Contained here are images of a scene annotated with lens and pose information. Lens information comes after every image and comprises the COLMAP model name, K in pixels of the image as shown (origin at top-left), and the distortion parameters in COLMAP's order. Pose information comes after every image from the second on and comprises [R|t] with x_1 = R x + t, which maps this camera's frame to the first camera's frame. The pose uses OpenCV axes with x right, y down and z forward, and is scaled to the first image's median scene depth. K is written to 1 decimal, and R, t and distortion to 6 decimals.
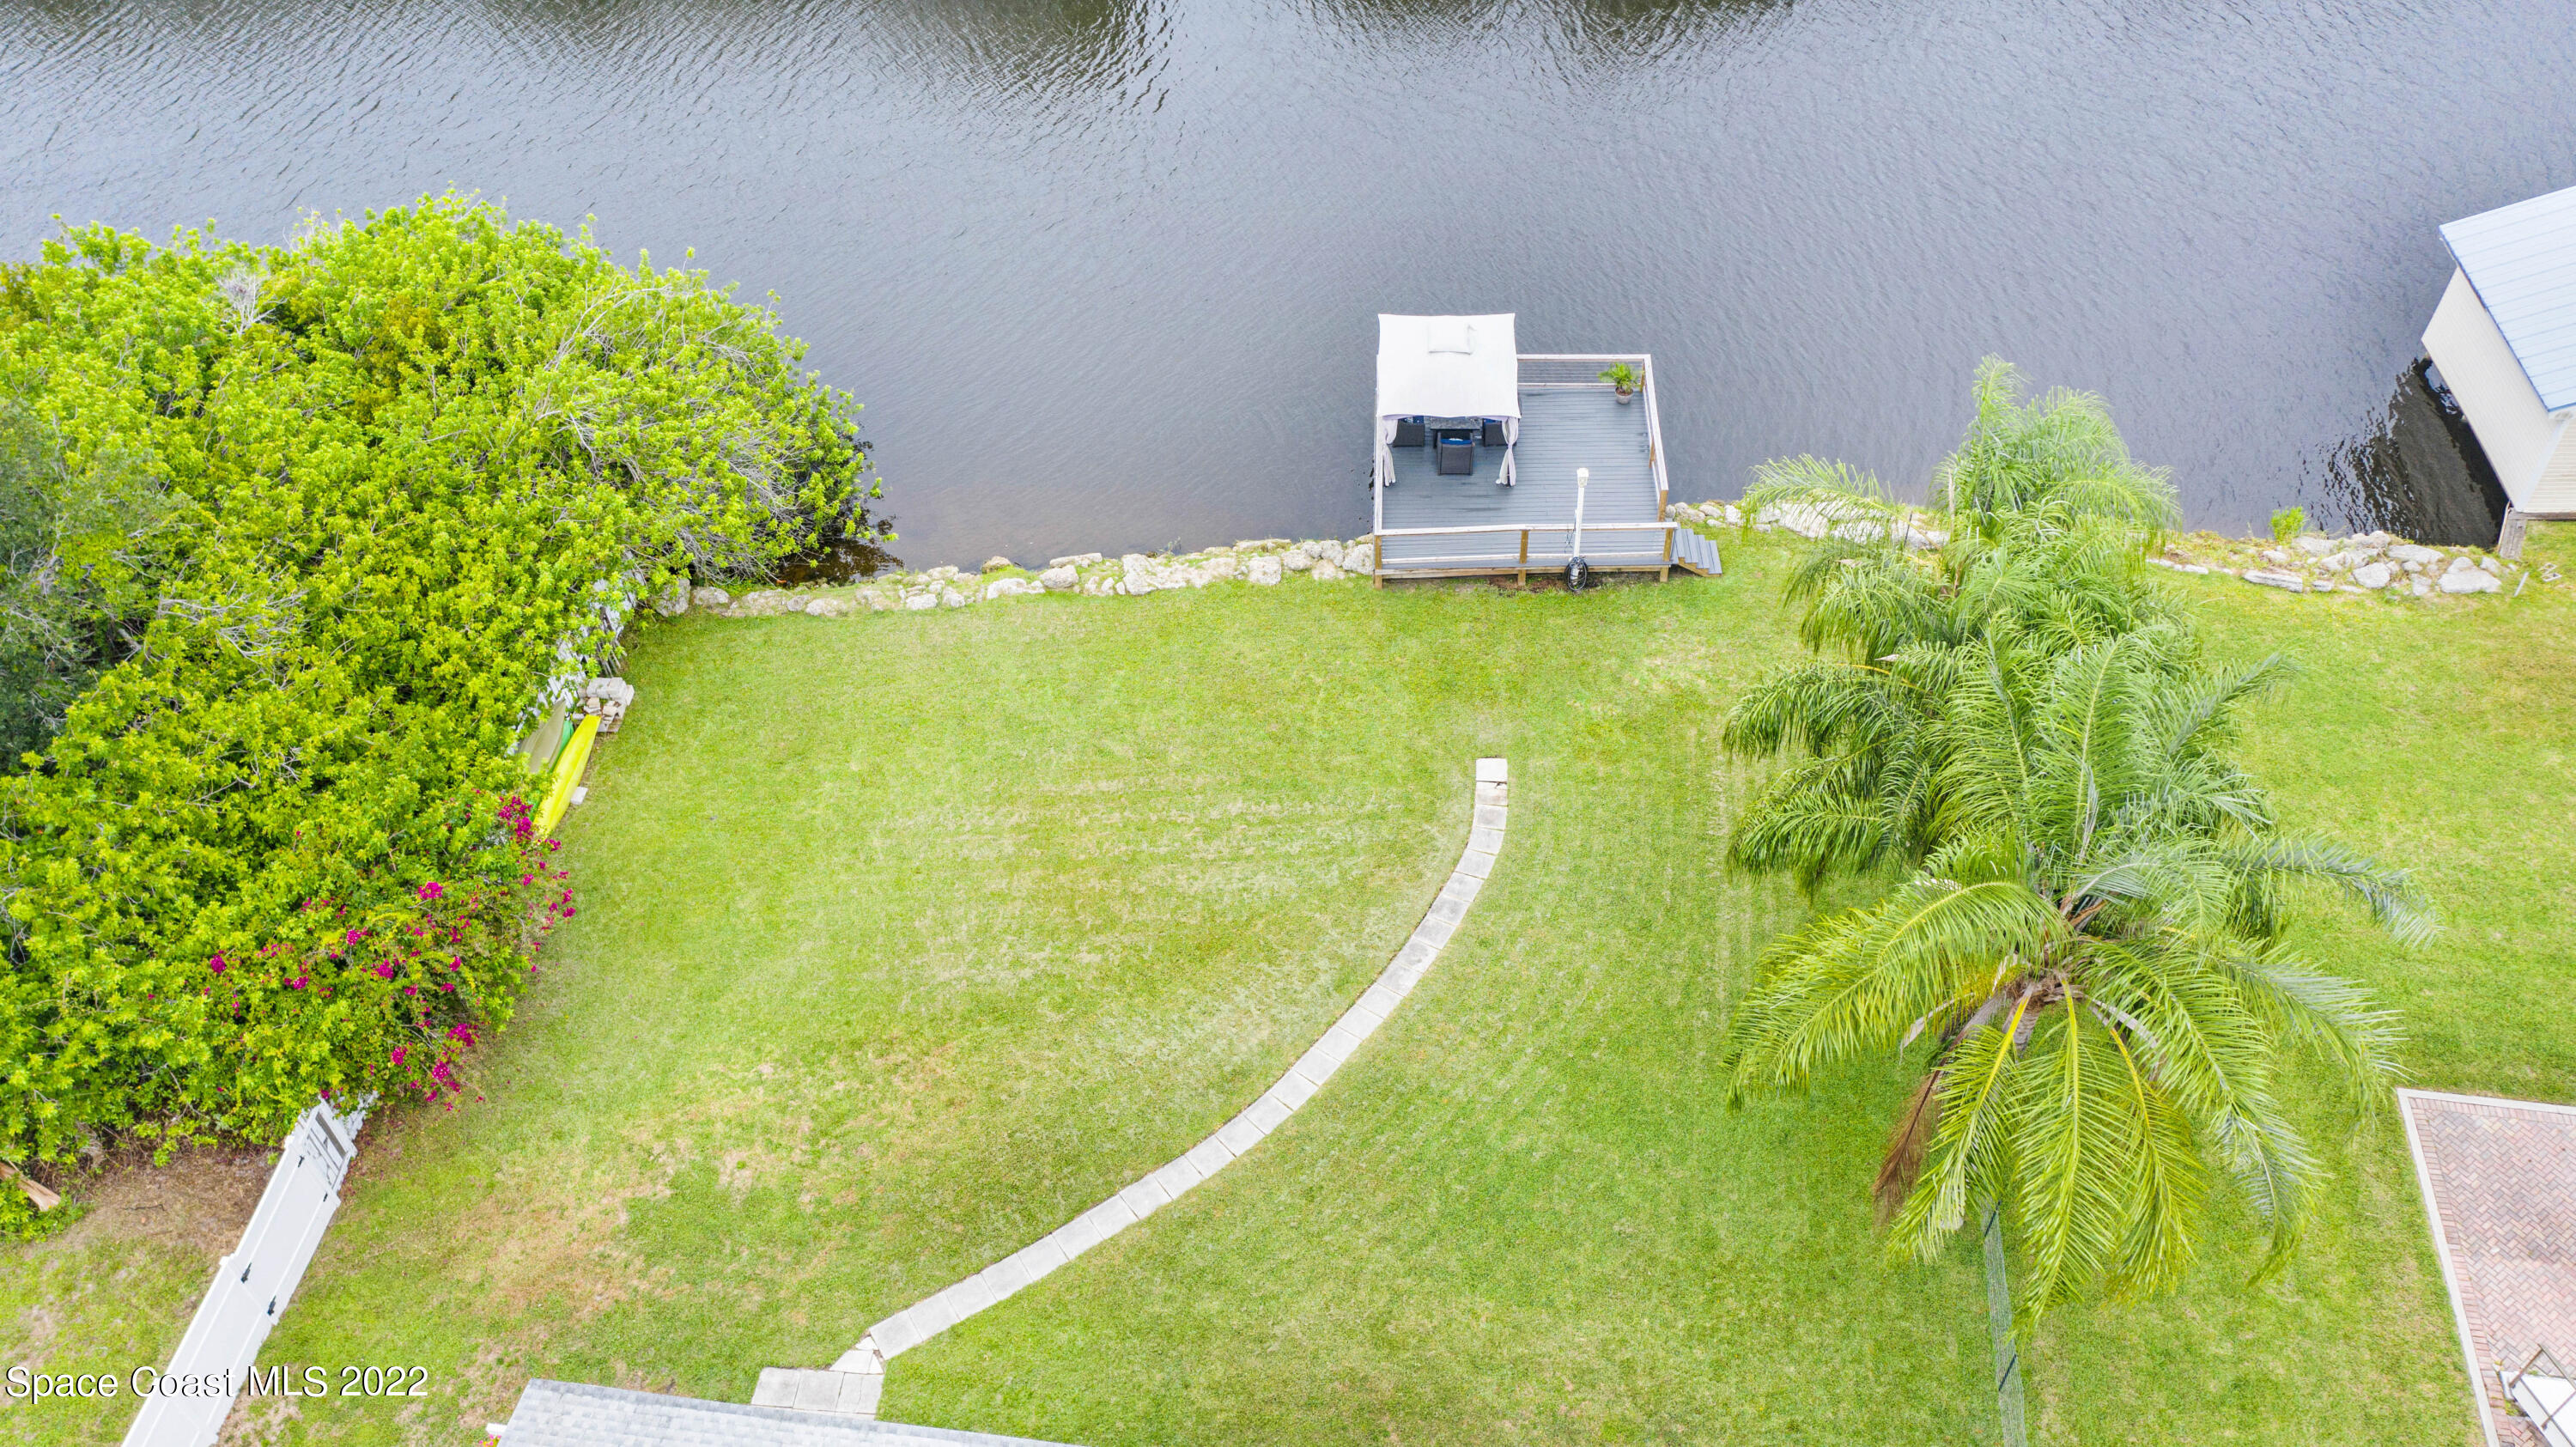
lens RADIAL K [[2039.1, 0, 1288.0], [0, 2039.1, 723.5], [0, 0, 1]] dist [-0.005551, 0.003286]
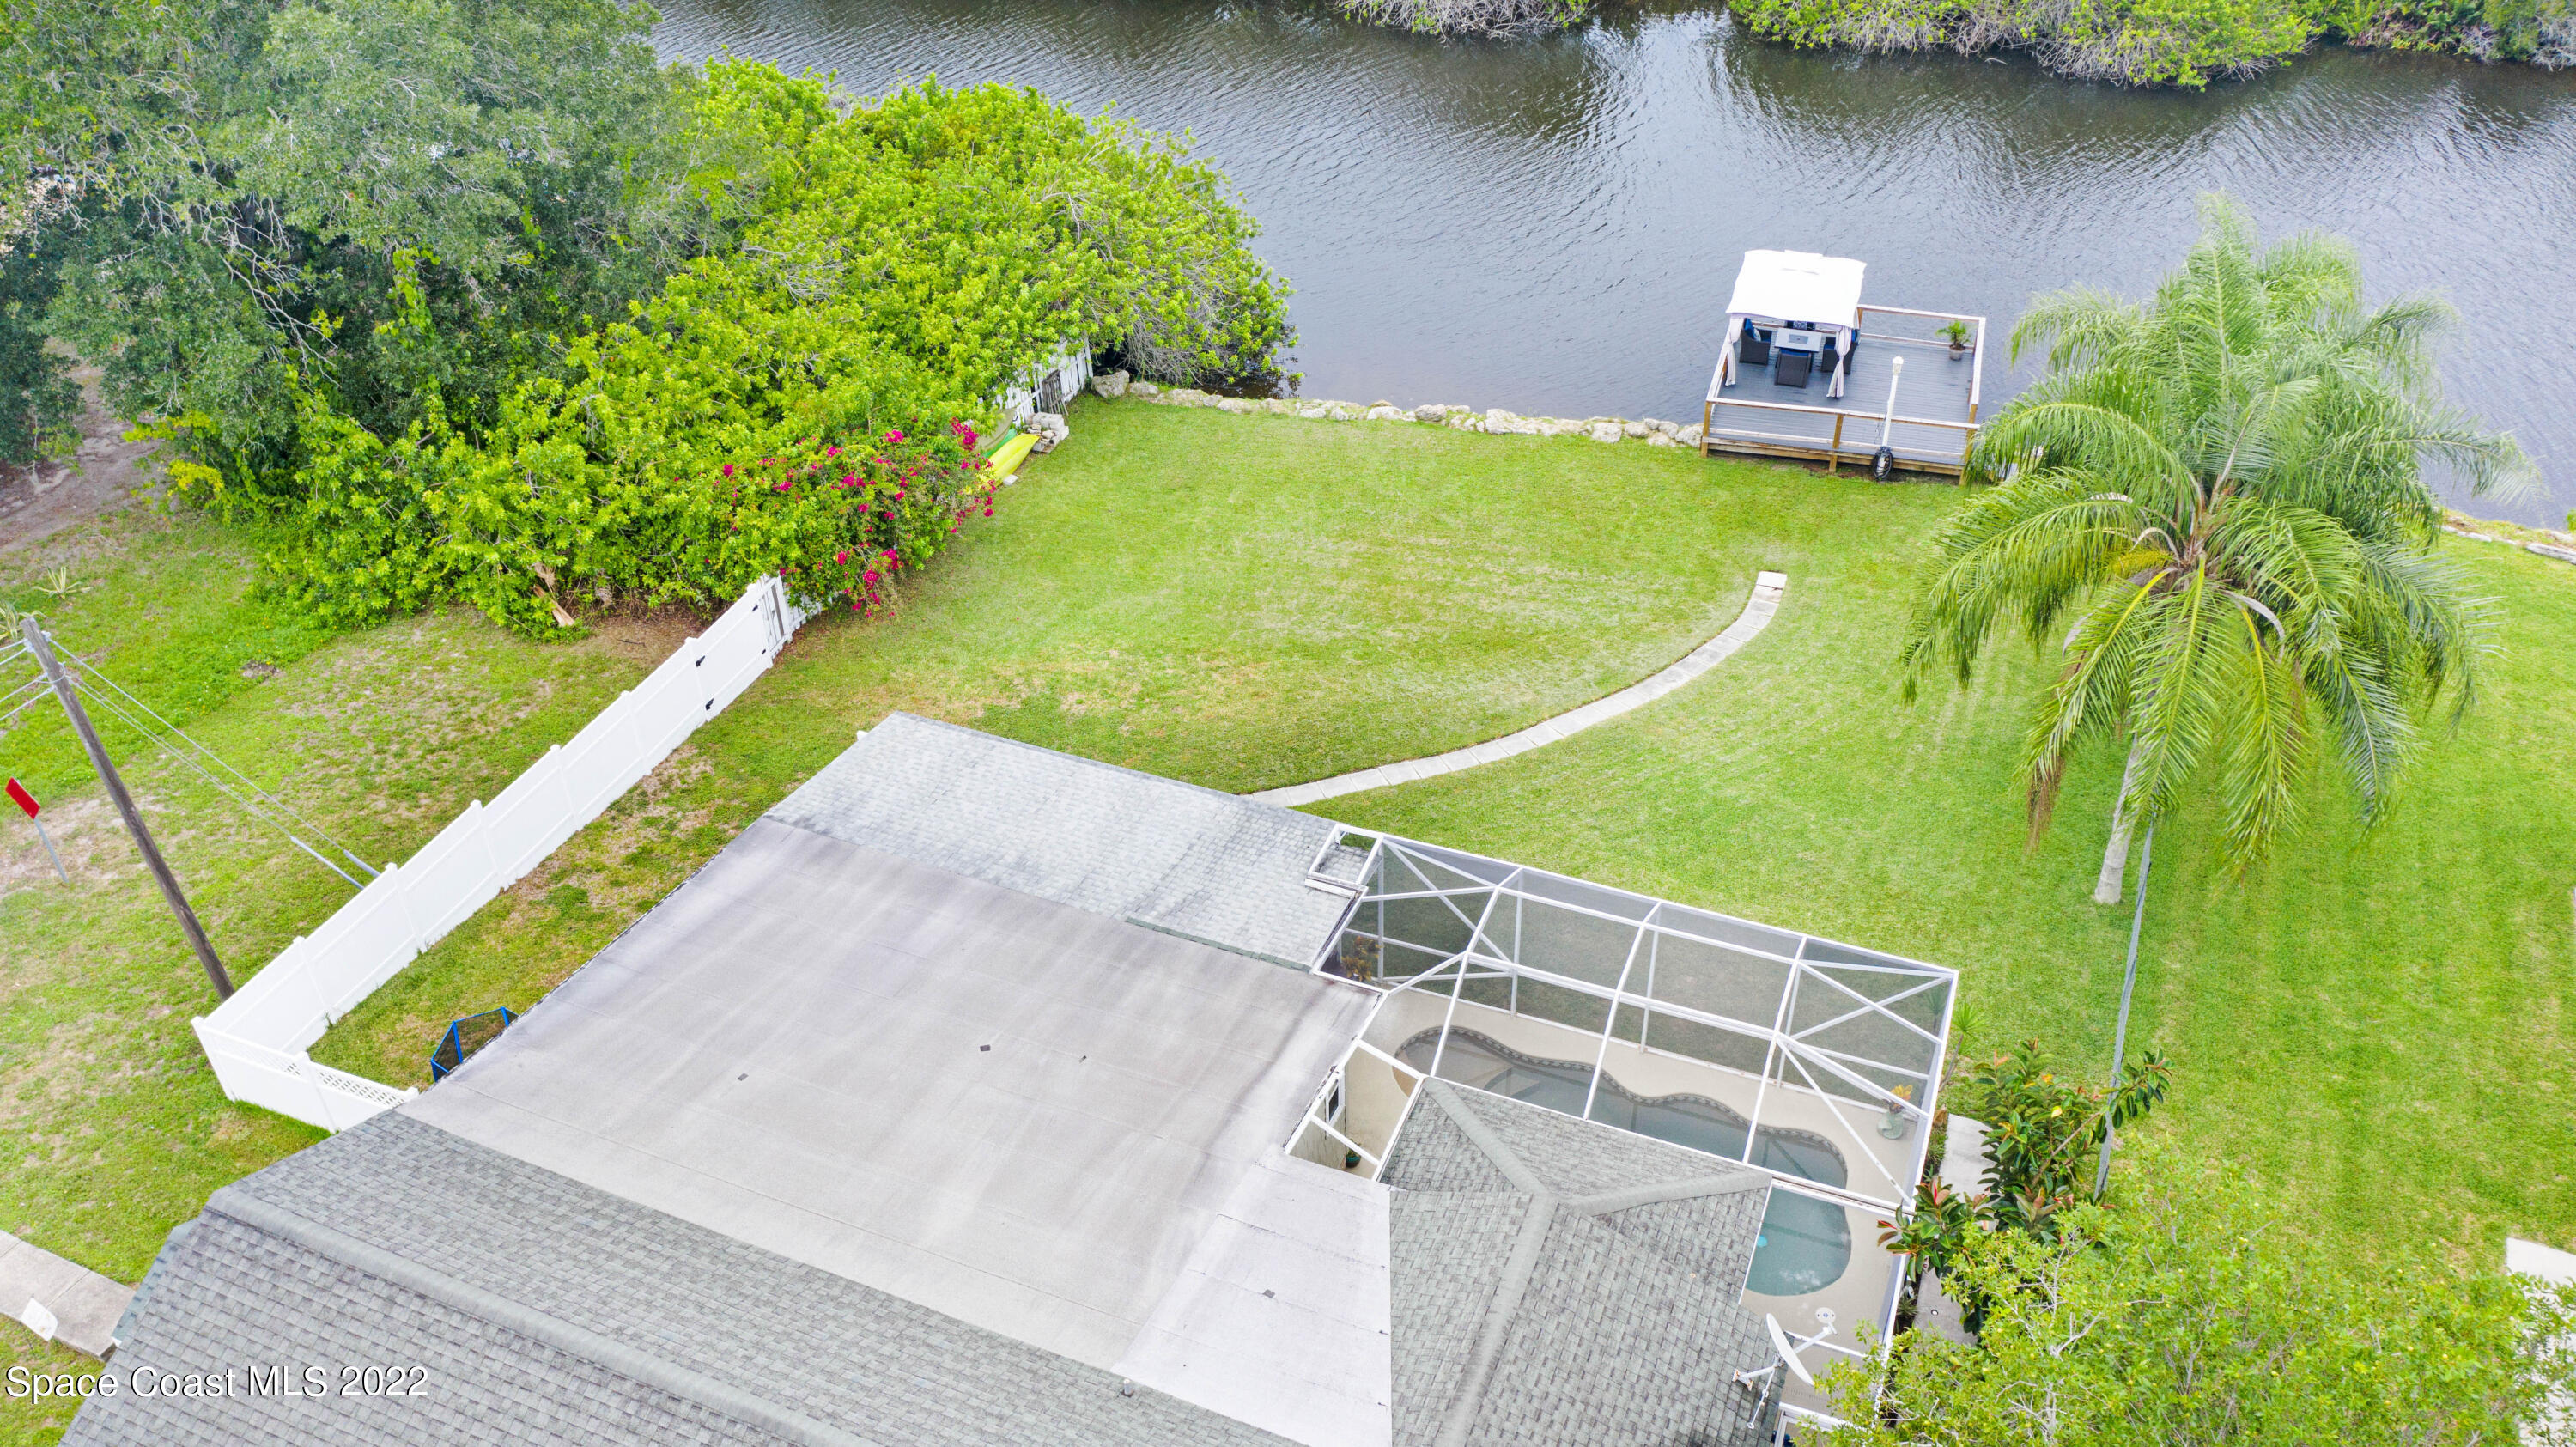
lens RADIAL K [[2039.1, 0, 1288.0], [0, 2039.1, 723.5], [0, 0, 1]] dist [-0.005551, 0.003286]
pose [[0.965346, 0.165659, -0.201656, 0.086699], [-0.196291, 0.970102, -0.142729, 0.332418], [0.171983, 0.177366, 0.969001, -0.134897]]
